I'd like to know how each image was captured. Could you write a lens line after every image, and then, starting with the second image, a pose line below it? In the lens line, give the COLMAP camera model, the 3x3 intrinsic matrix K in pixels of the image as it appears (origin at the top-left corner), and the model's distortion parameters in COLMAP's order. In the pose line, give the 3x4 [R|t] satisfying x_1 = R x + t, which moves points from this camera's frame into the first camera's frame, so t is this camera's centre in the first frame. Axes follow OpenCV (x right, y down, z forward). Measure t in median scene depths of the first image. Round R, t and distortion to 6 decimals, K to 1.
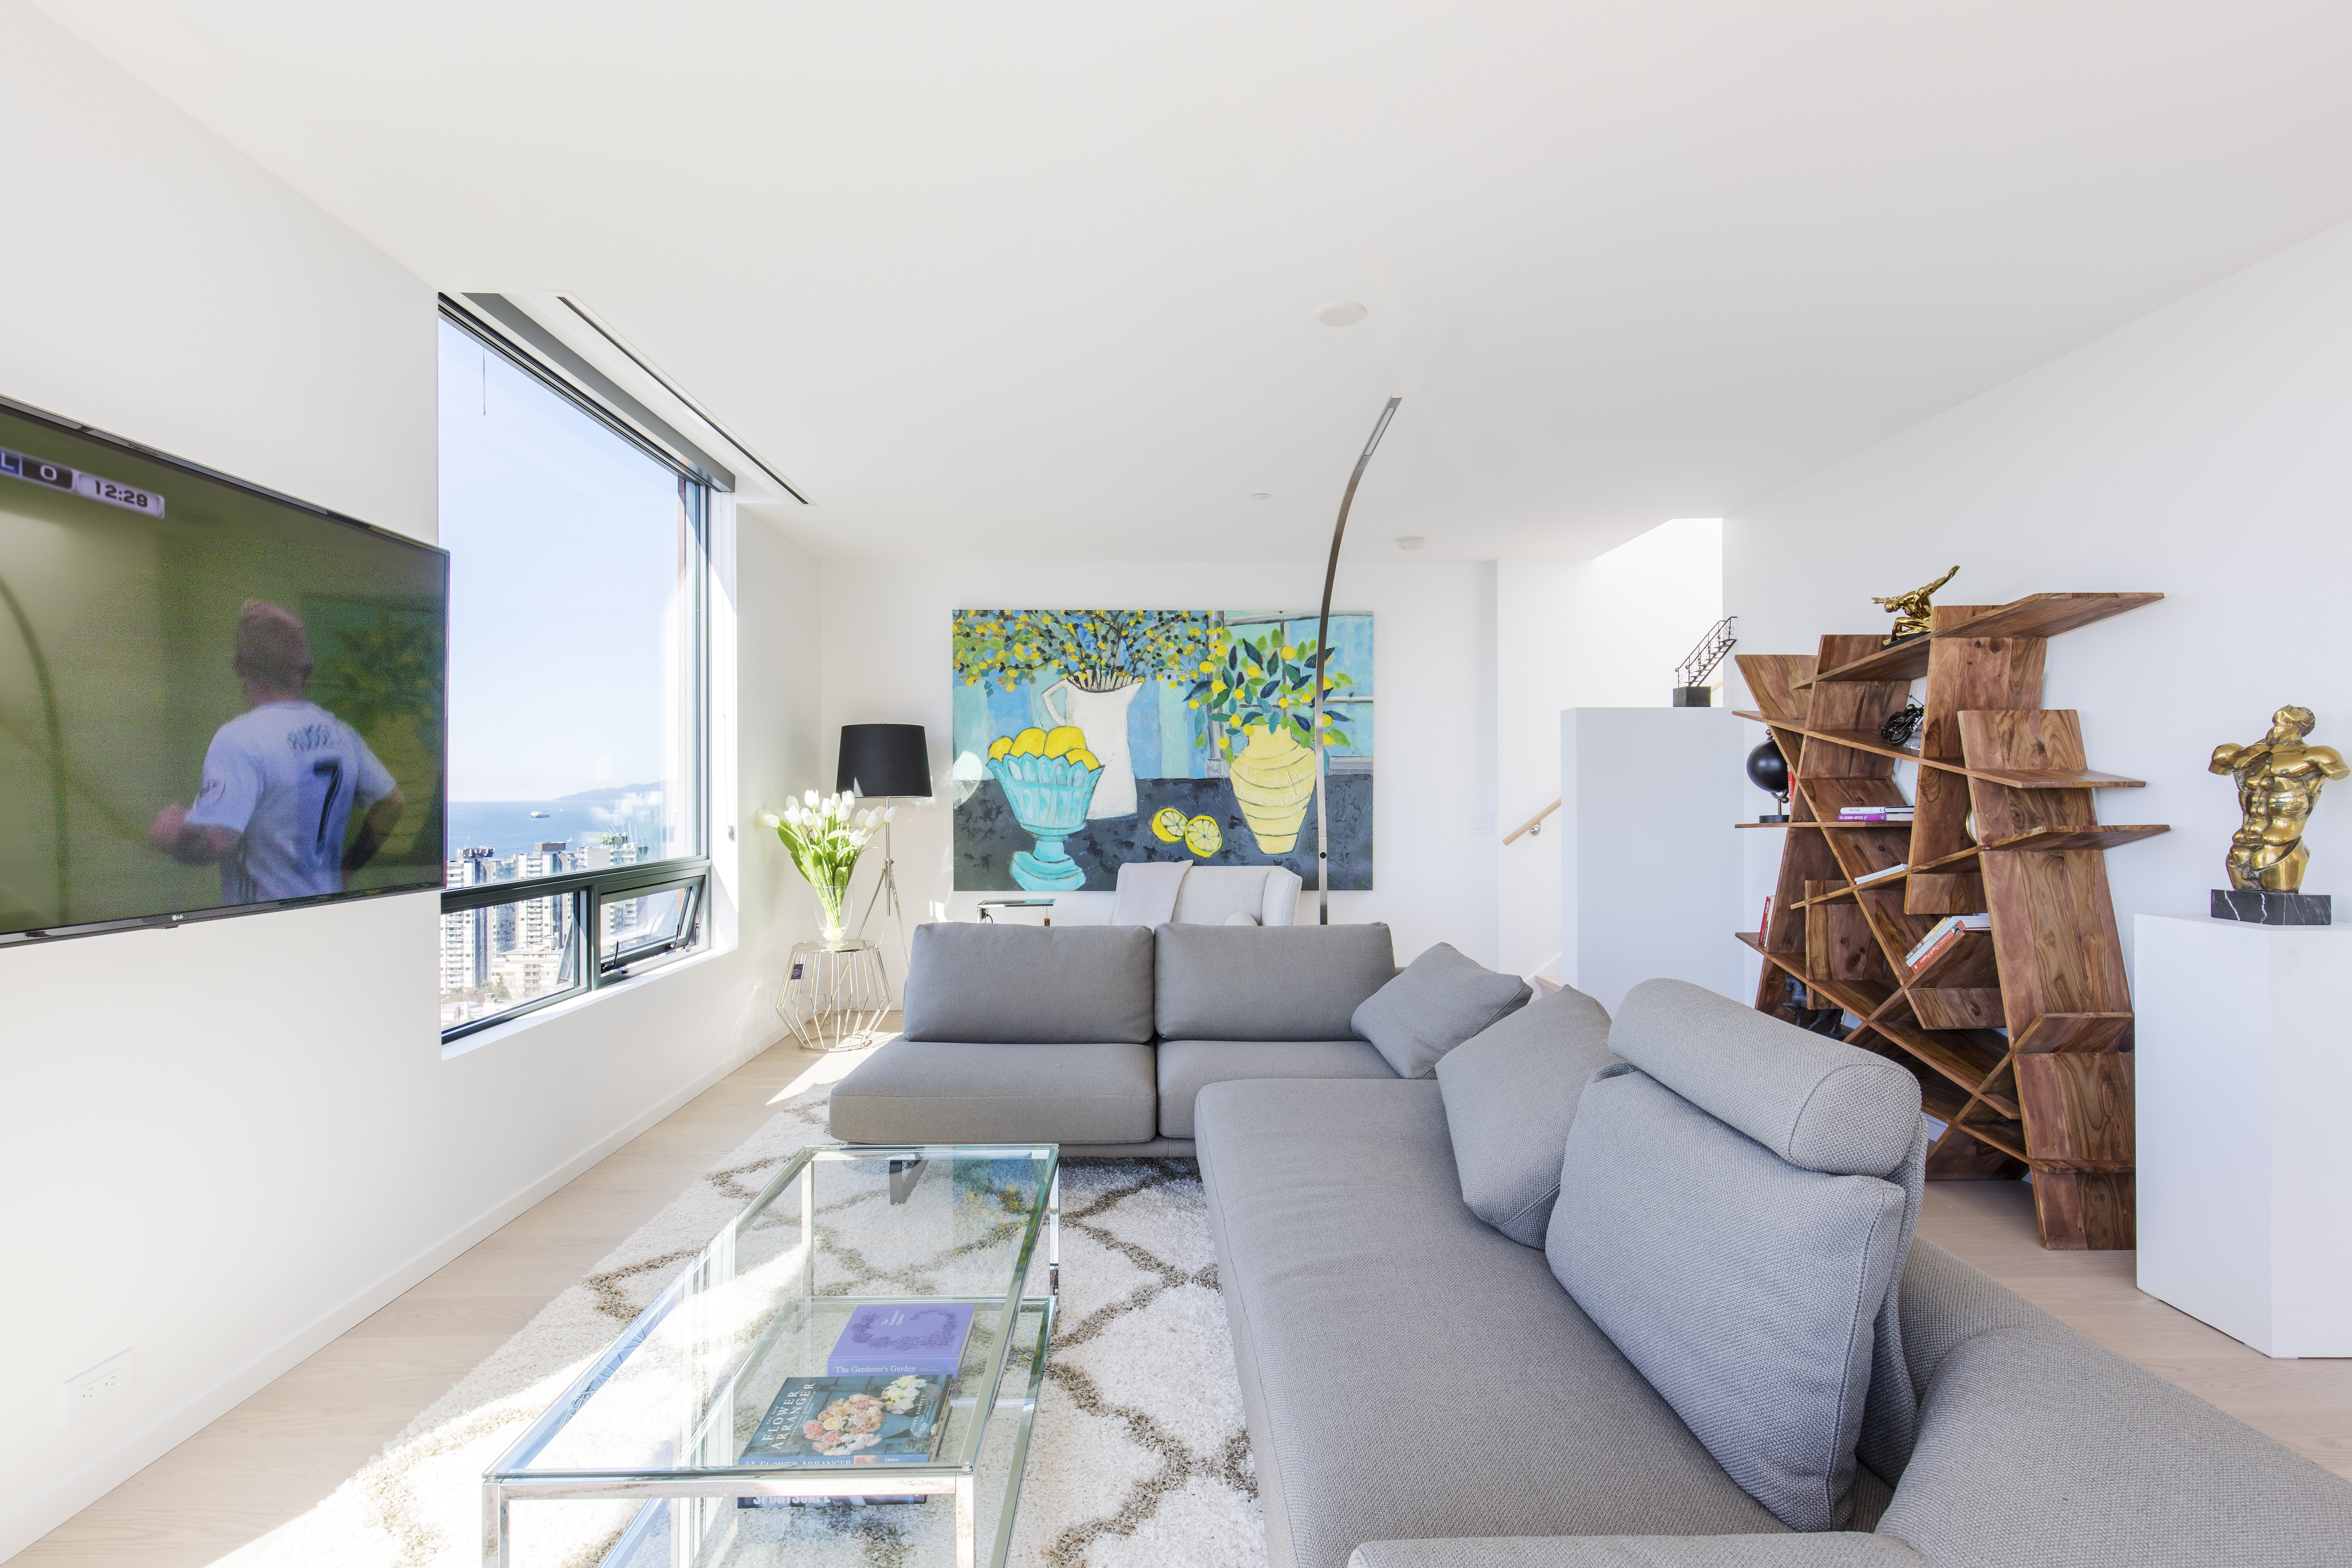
lens RADIAL K [[1064.4, 0, 1180.9], [0, 1064.4, 785.4], [0, 0, 1]] dist [0.003118, 0.000058]
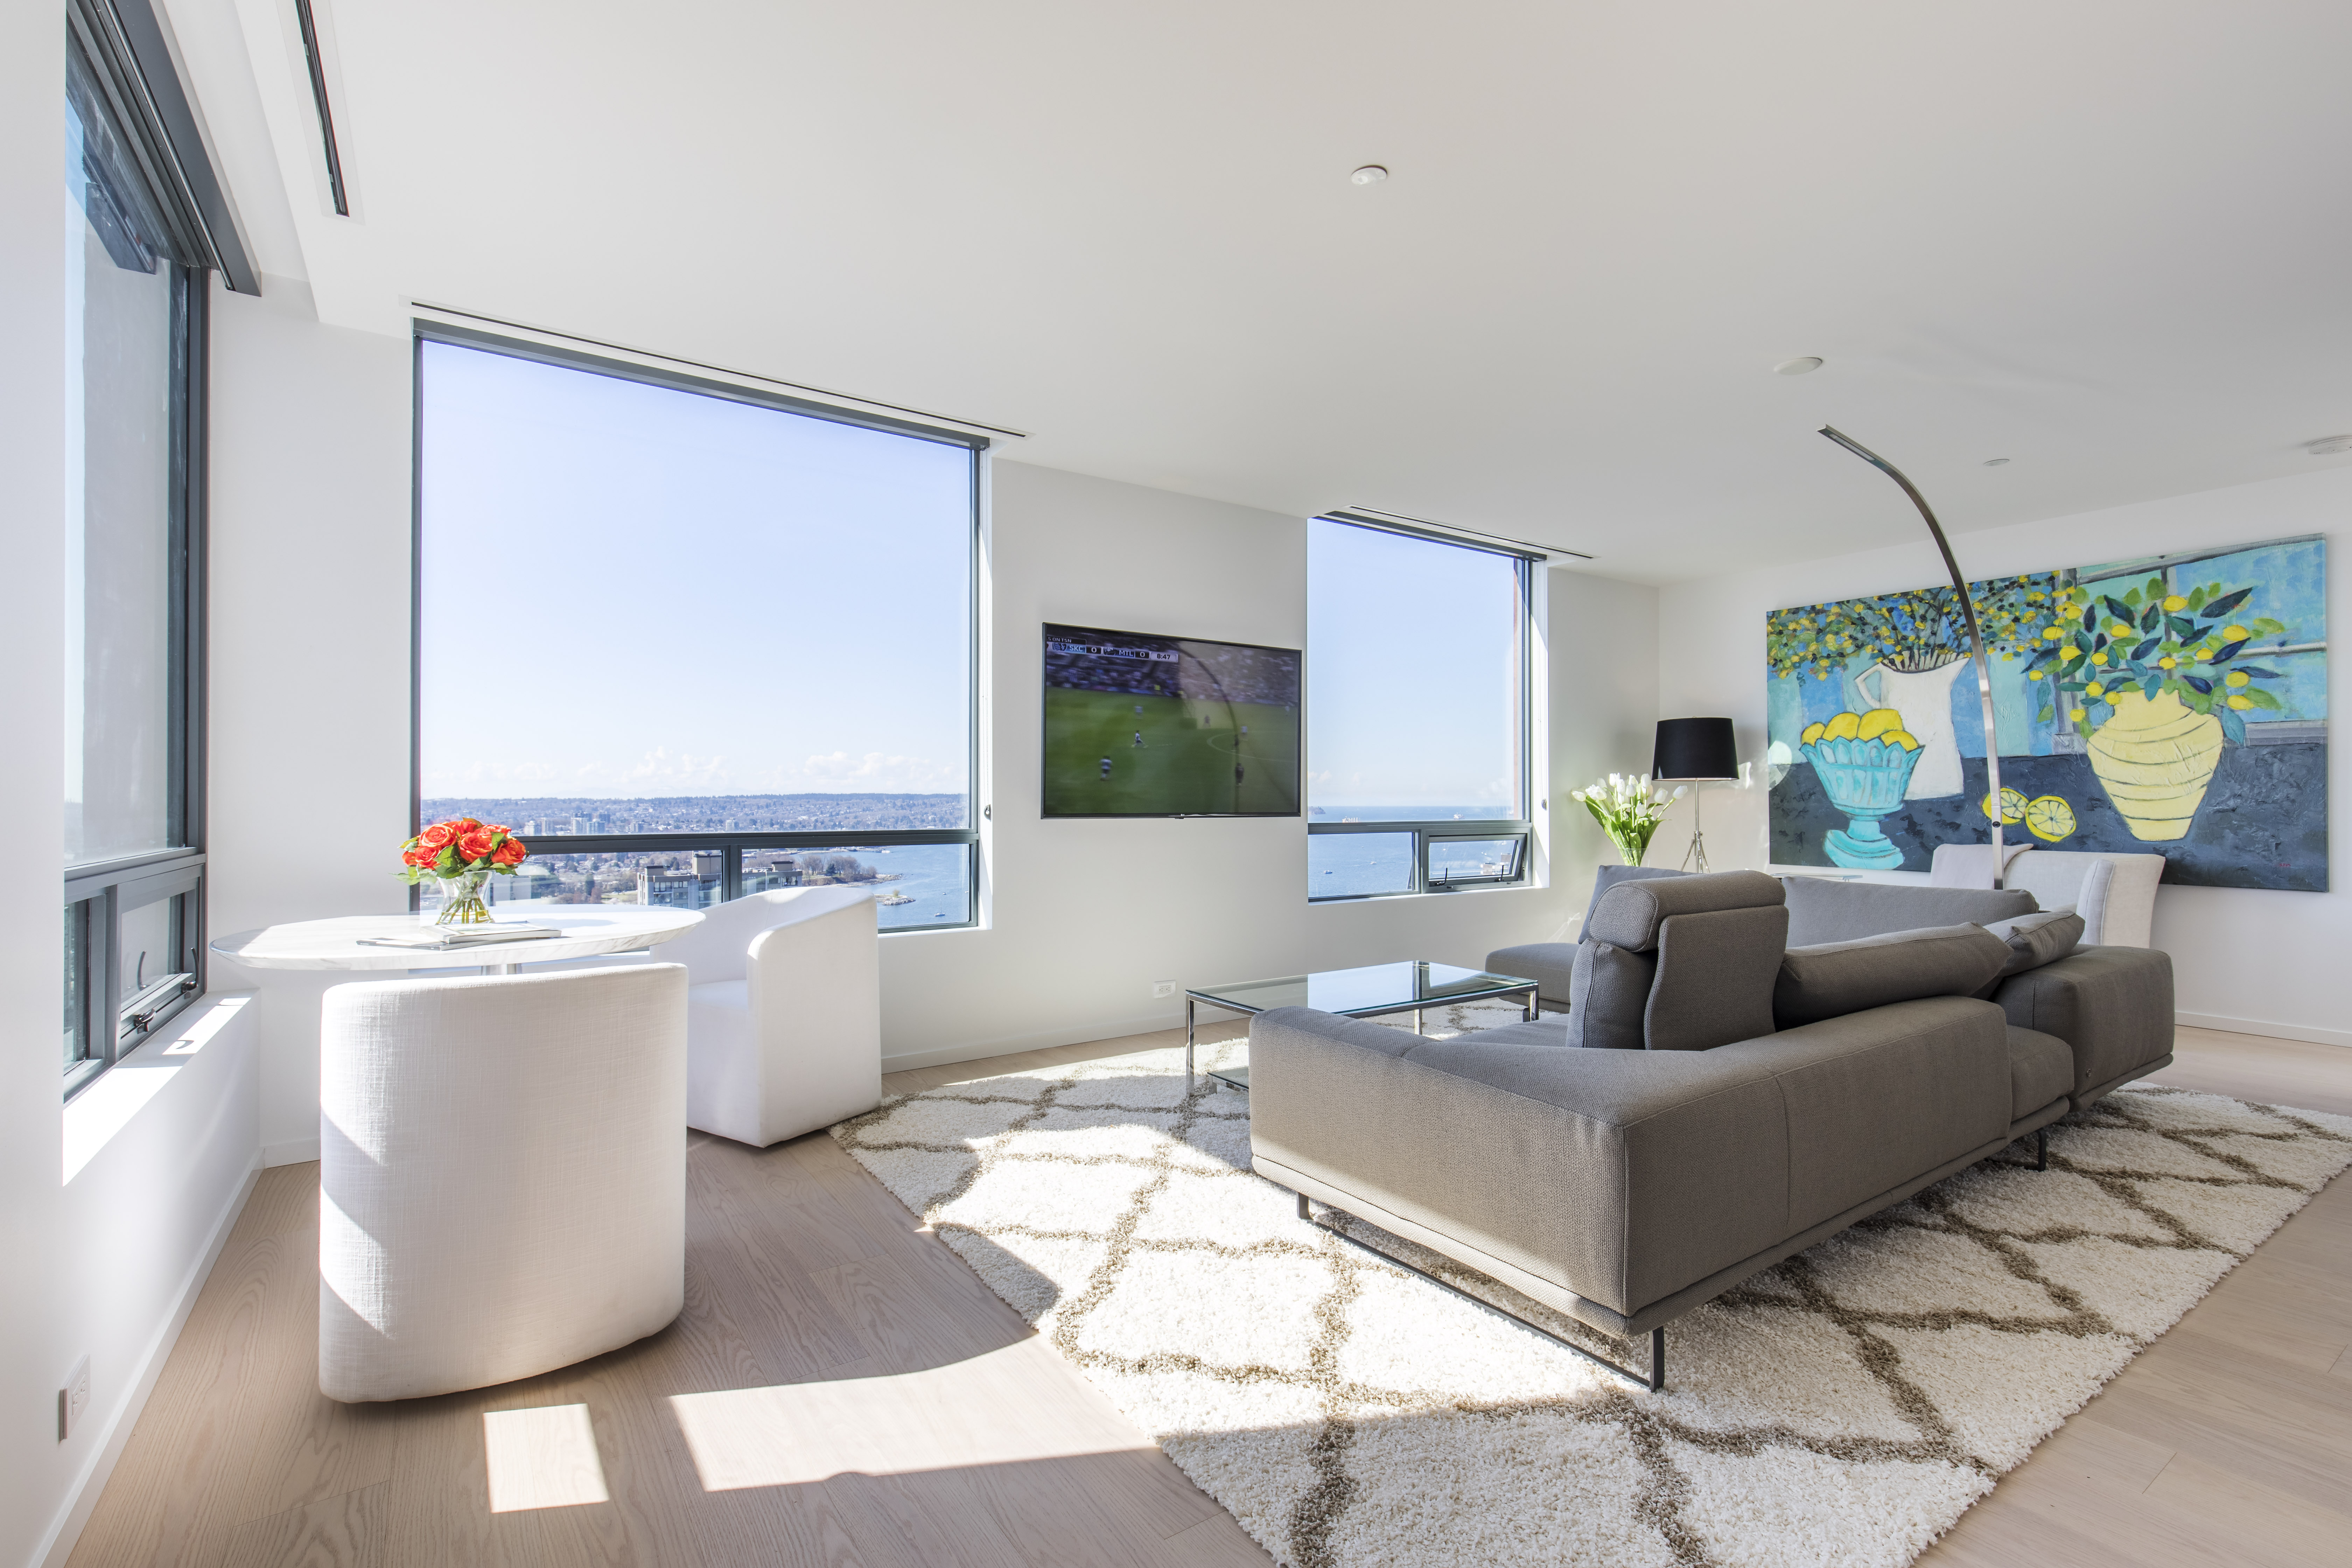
lens RADIAL K [[1064.4, 0, 1173.4], [0, 1064.4, 792.2], [0, 0, 1]] dist [0.003118, 0.000058]
pose [[0.543419, -0.003987, -0.839452, 0.382691], [0.006024, 0.999981, -0.000850, 0.021483], [0.839440, -0.004595, 0.543433, -0.129401]]
